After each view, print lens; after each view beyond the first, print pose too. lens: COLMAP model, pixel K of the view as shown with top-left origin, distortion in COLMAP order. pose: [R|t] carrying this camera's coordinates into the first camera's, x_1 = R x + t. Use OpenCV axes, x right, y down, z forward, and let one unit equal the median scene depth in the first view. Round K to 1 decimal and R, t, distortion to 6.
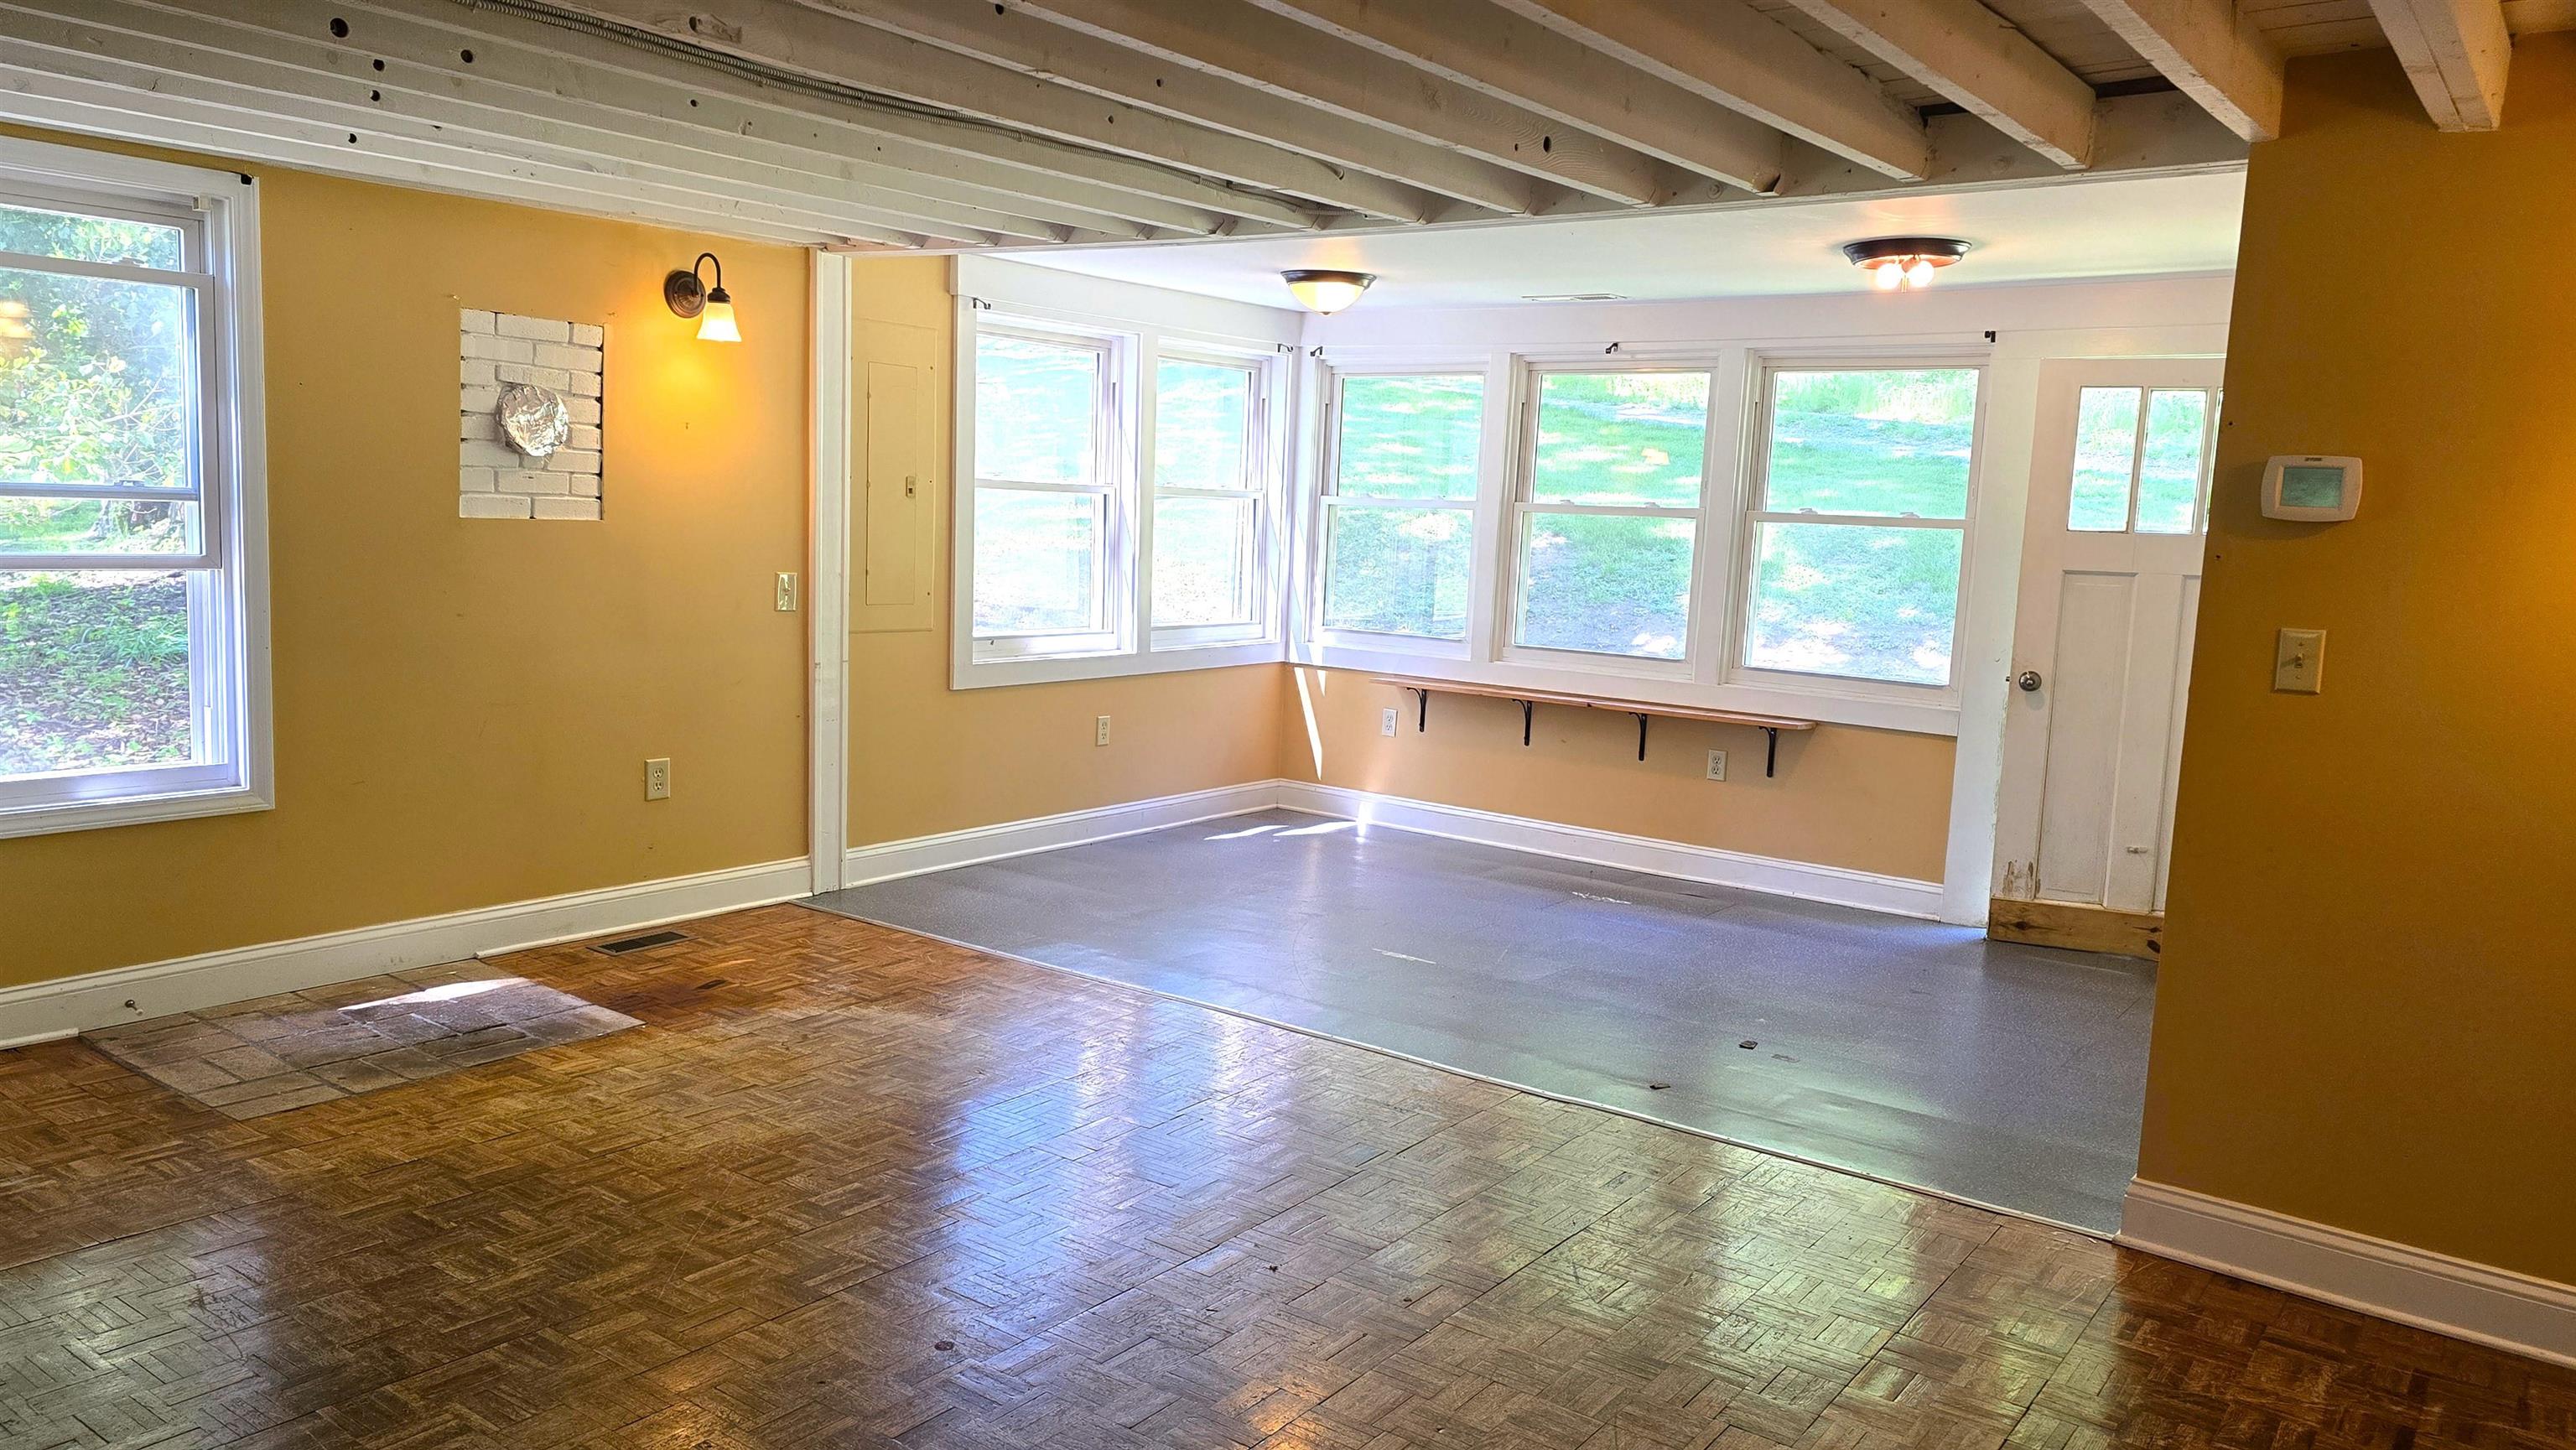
lens RADIAL K [[1816.4, 0, 1282.6], [0, 1816.4, 674.2], [0, 0, 1]] dist [0.029602, 0.000413]
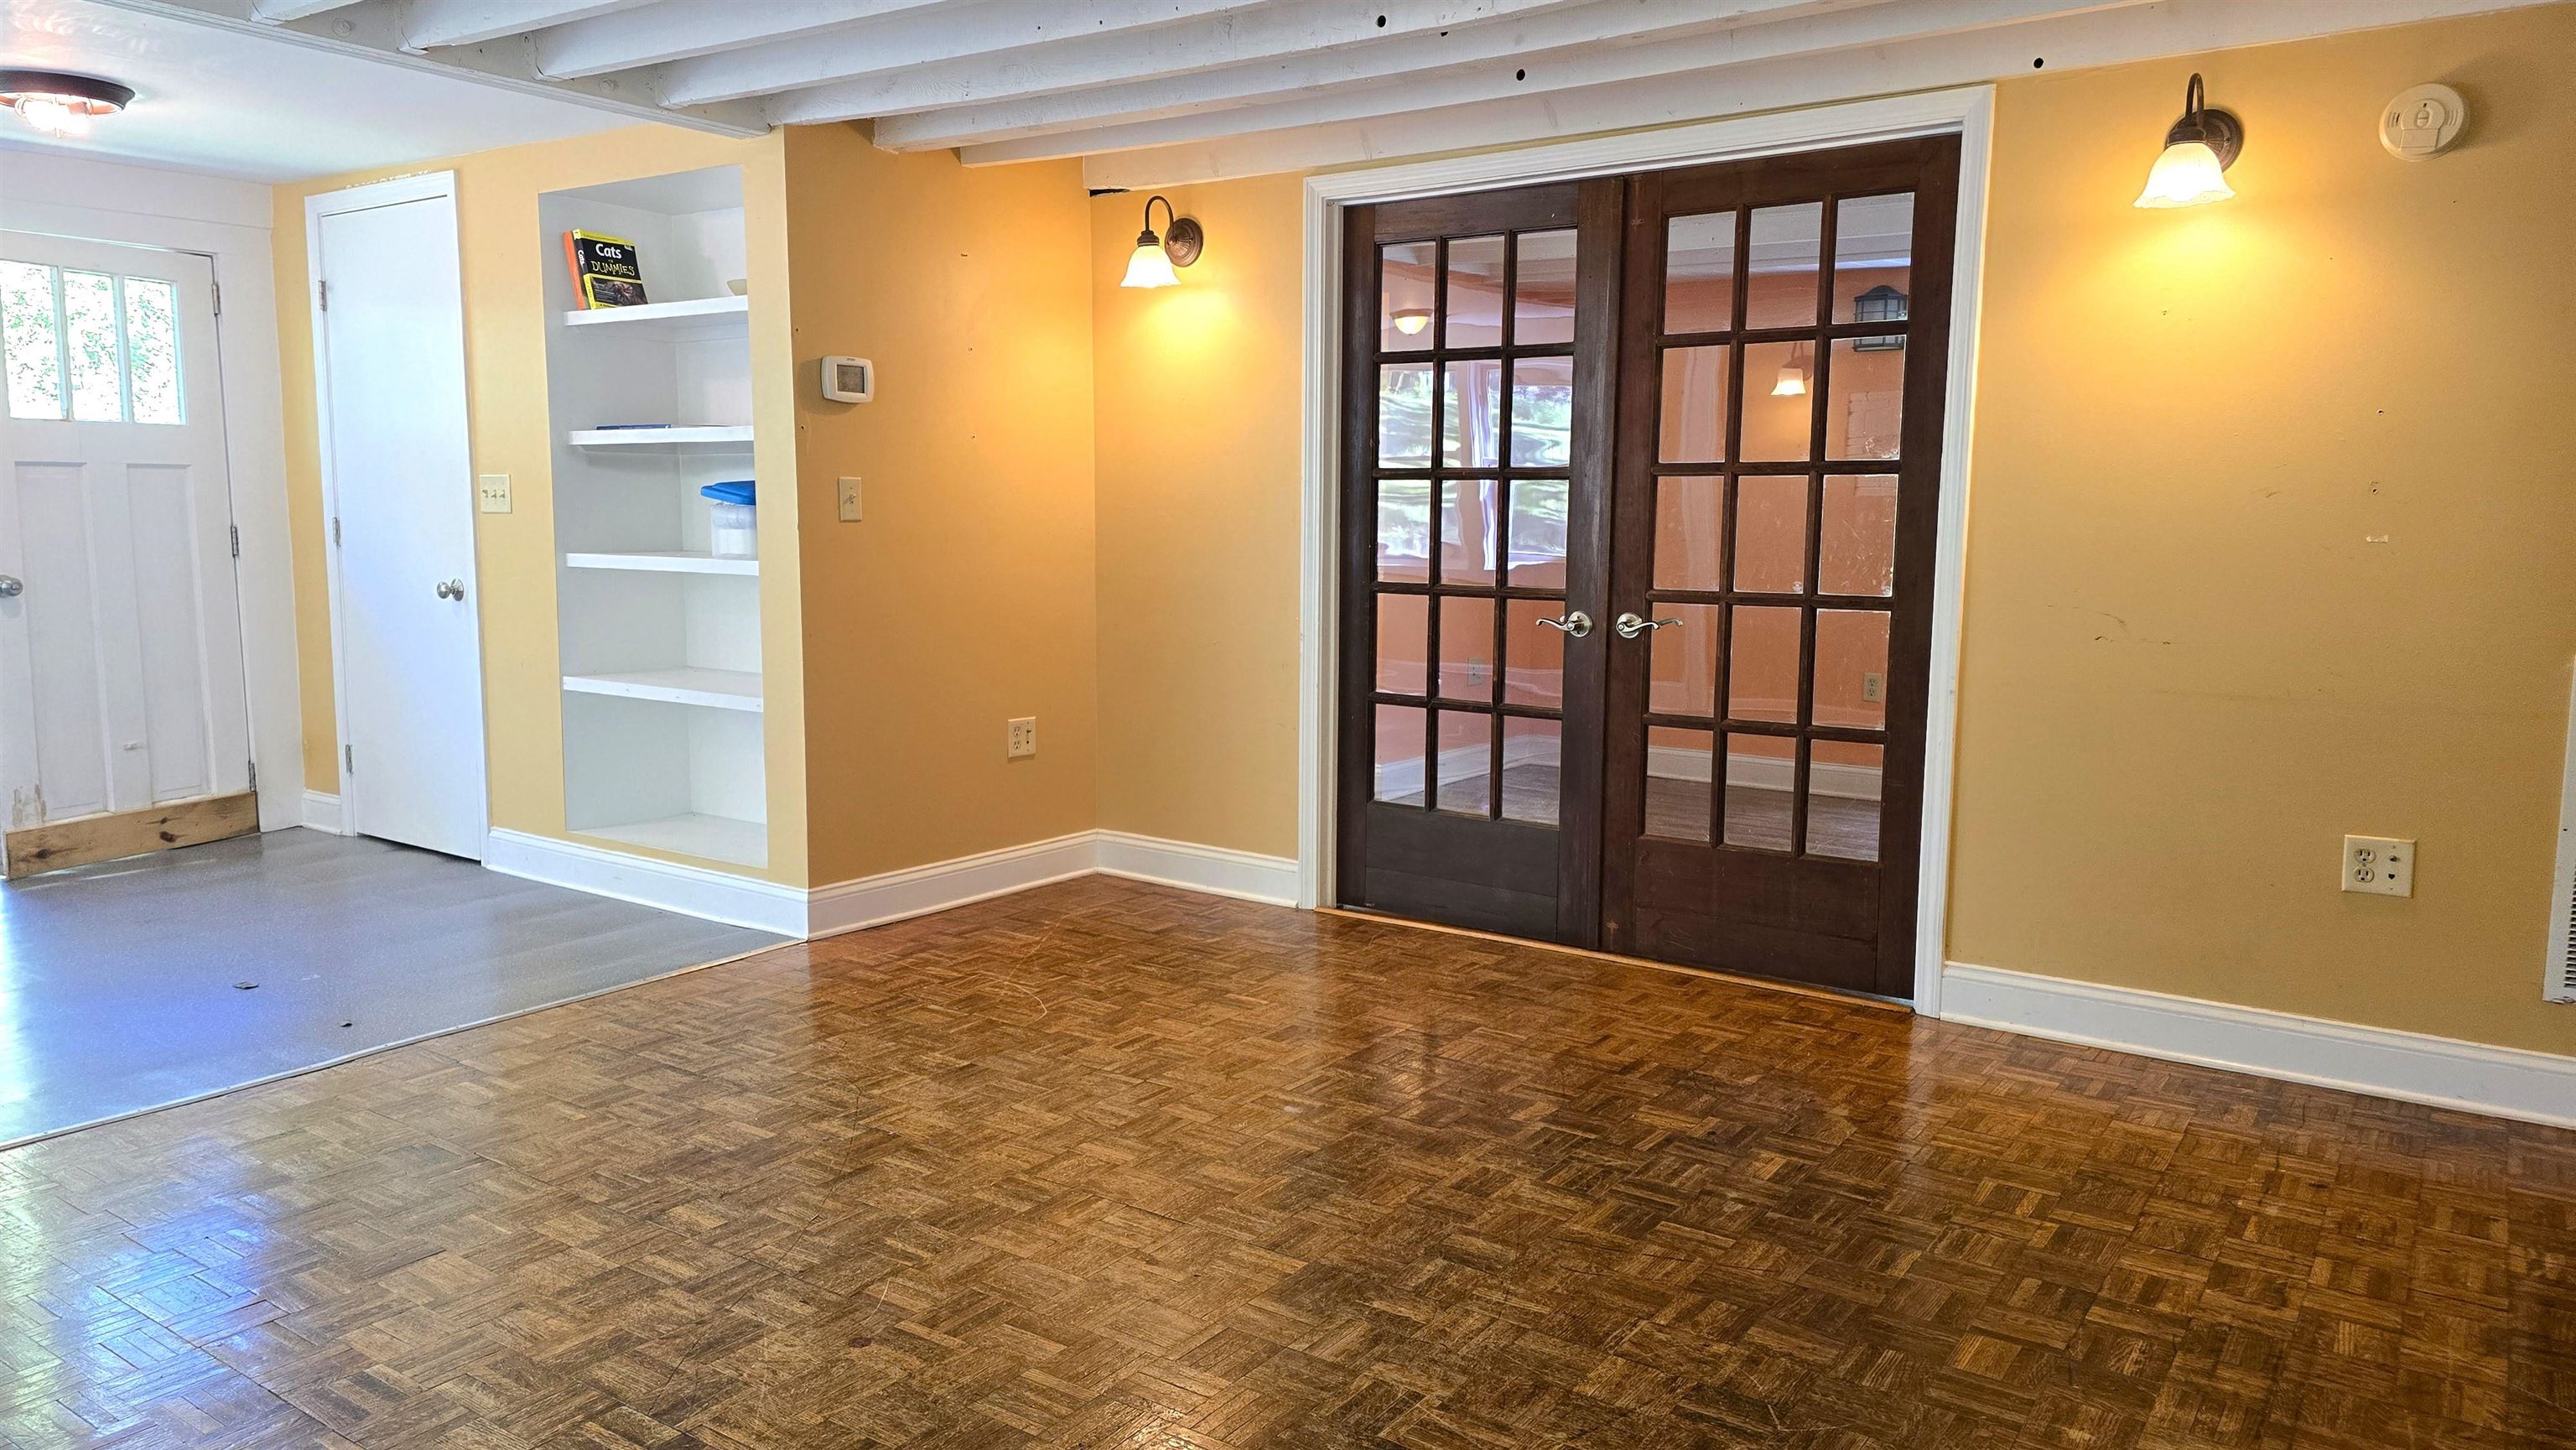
lens RADIAL K [[1815.2, 0, 1279.6], [0, 1815.2, 682.7], [0, 0, 1]] dist [0.206725, -0.000214]
pose [[0.012818, -0.152099, 0.988282, -0.697482], [0.086179, 0.984854, 0.150453, -0.053036], [-0.996197, 0.083240, 0.025732, 0.448220]]
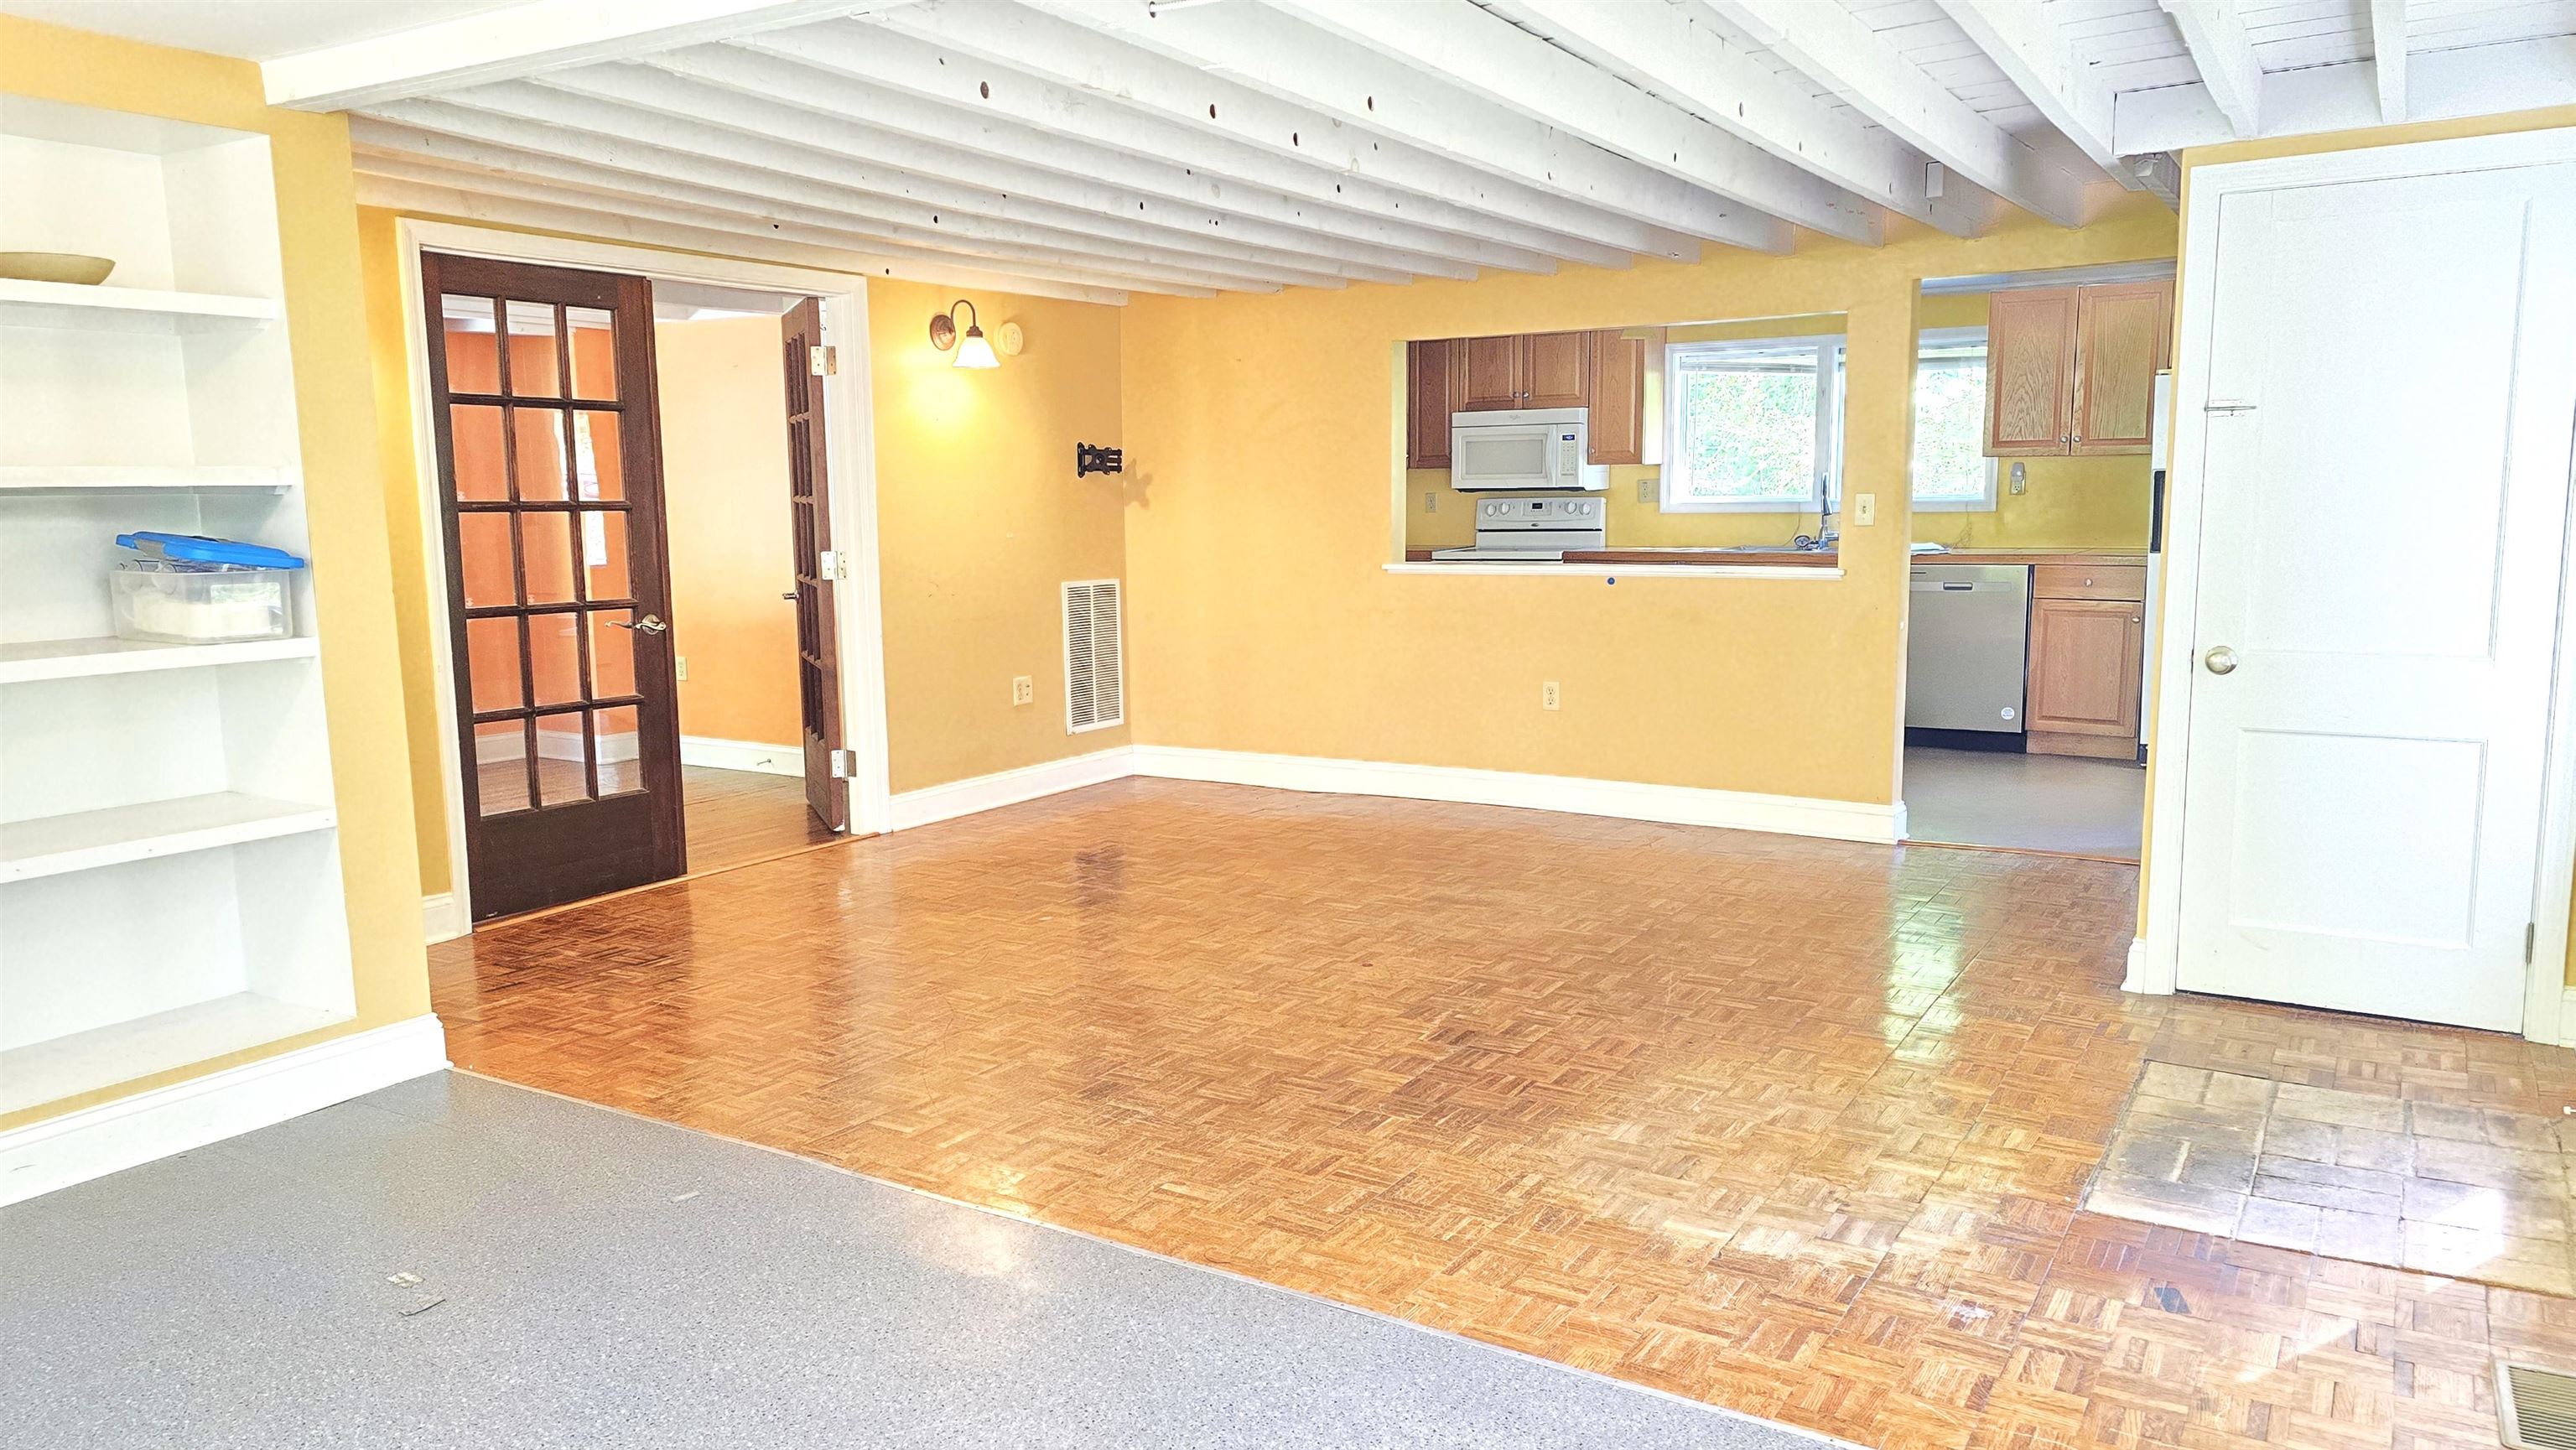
lens RADIAL K [[1736.1, 0, 1288.0], [0, 1736.1, 725.0], [0, 0, 1]] dist [-0.078992, 0.000342]
pose [[-0.996200, -0.007888, -0.086738, 0.019947], [-0.027257, 0.974100, 0.224467, -0.135271], [0.082721, 0.225978, -0.970614, 1.602388]]
